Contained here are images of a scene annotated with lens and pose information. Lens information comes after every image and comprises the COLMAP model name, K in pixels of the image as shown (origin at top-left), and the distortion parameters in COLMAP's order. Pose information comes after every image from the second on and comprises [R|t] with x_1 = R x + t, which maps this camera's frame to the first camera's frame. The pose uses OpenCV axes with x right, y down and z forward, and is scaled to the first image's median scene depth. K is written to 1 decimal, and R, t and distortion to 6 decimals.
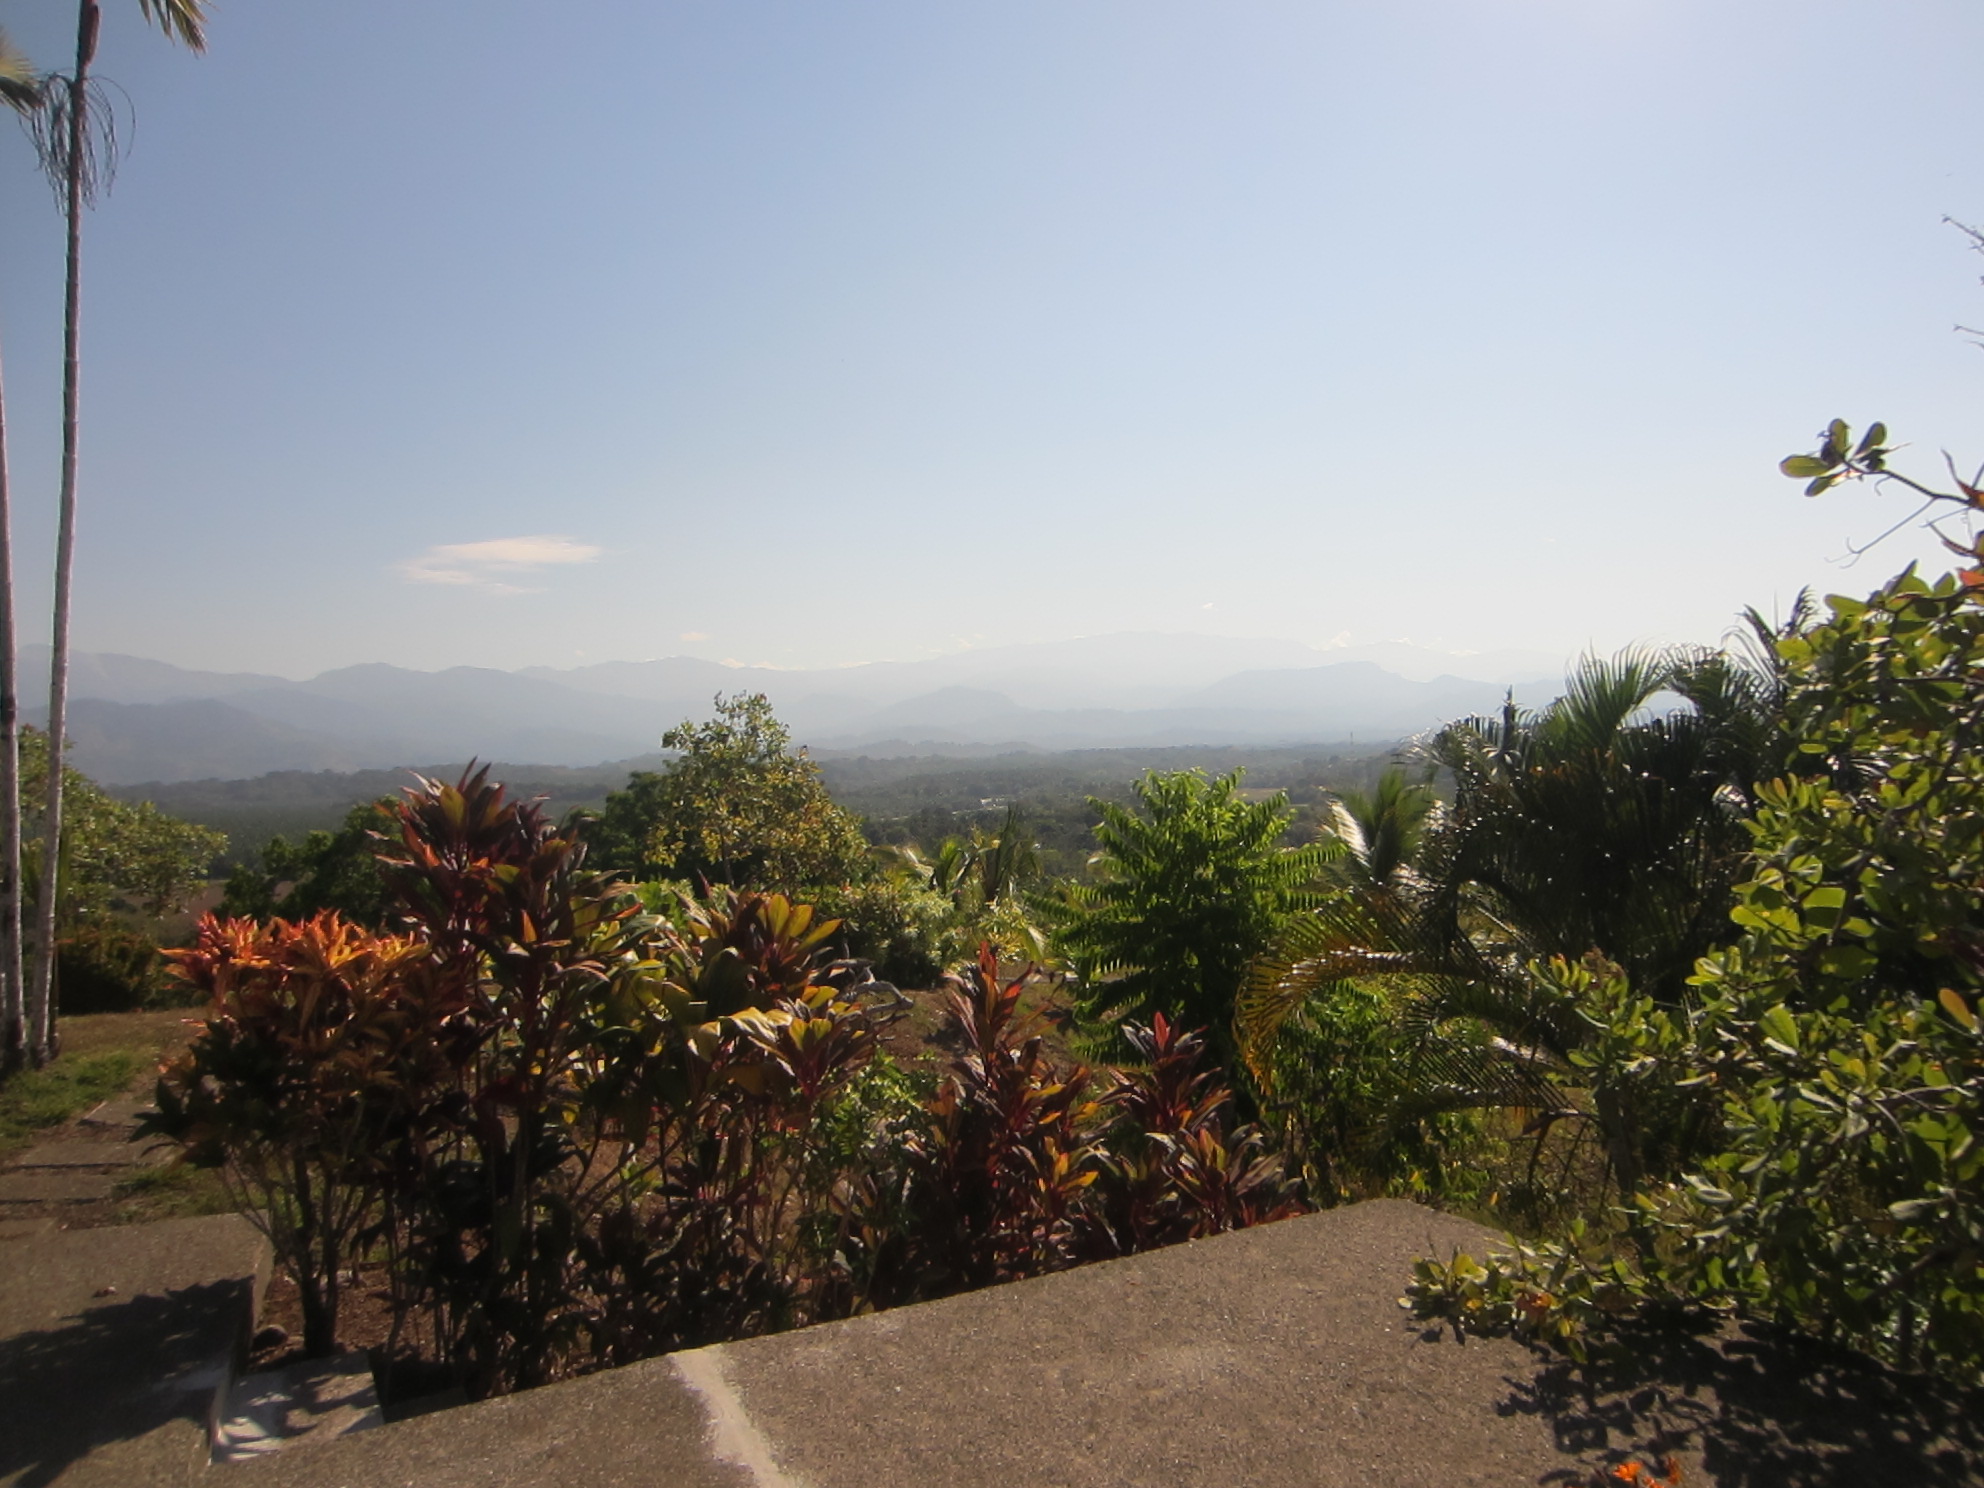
lens RADIAL K [[1414.1, 0, 989.7], [0, 1414.1, 742.8], [0, 0, 1]] dist [-0.023053, 0.000206]
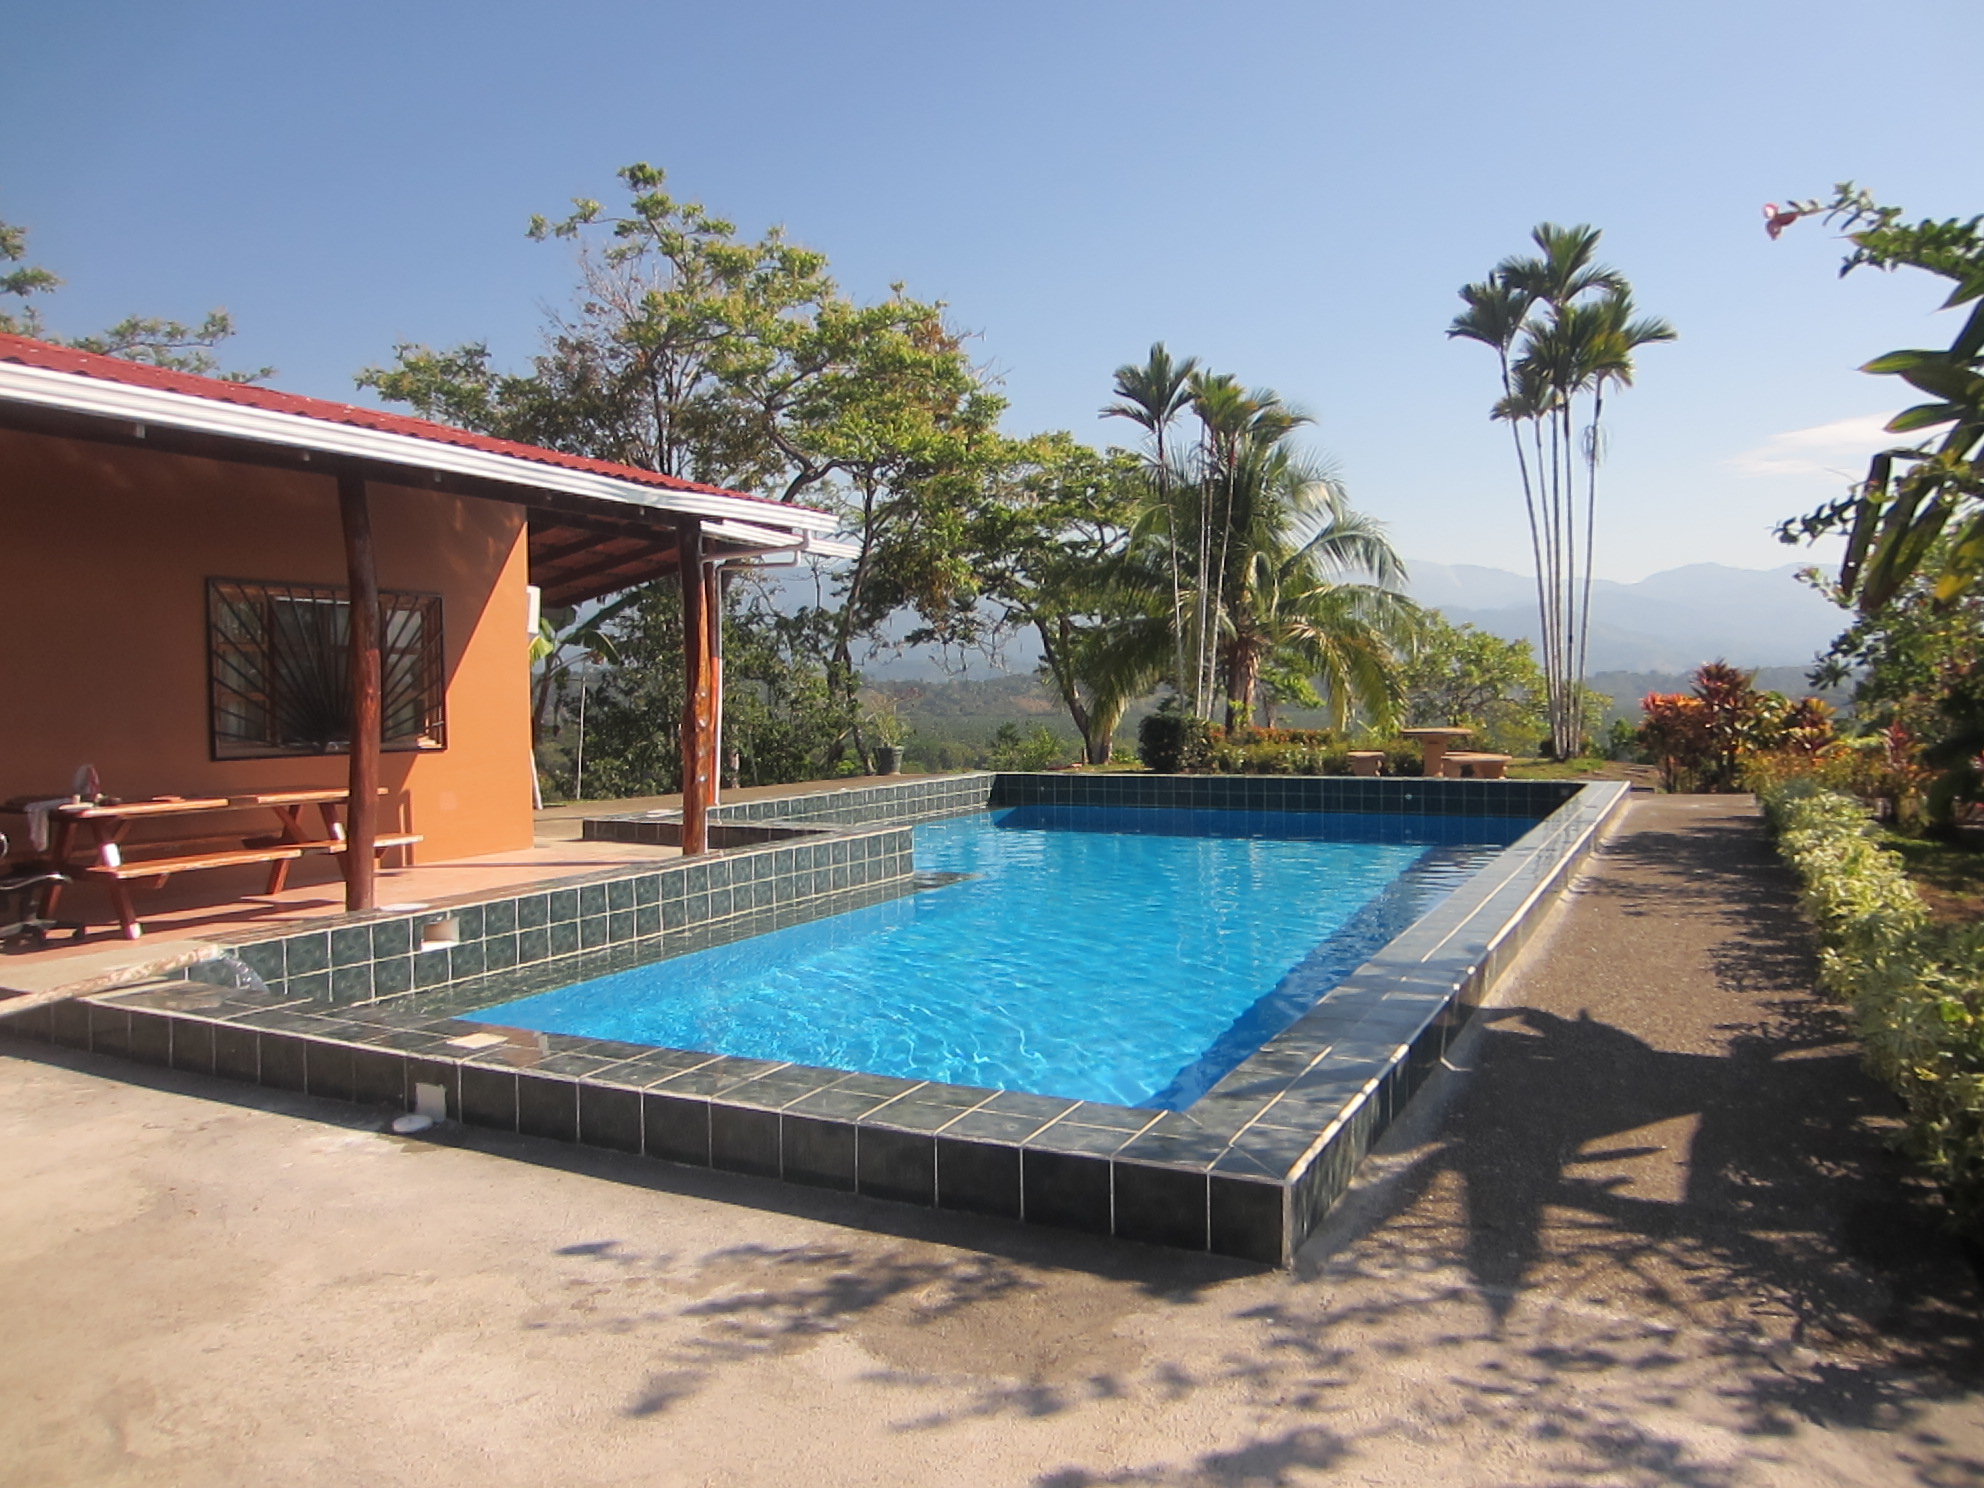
lens RADIAL K [[1414.1, 0, 992.9], [0, 1414.1, 746.2], [0, 0, 1]] dist [-0.023053, 0.000206]
pose [[0.638494, 0.053162, -0.767788, 0.533737], [0.002919, 0.997437, 0.071490, -0.008278], [0.769621, -0.047887, 0.636702, -1.193753]]
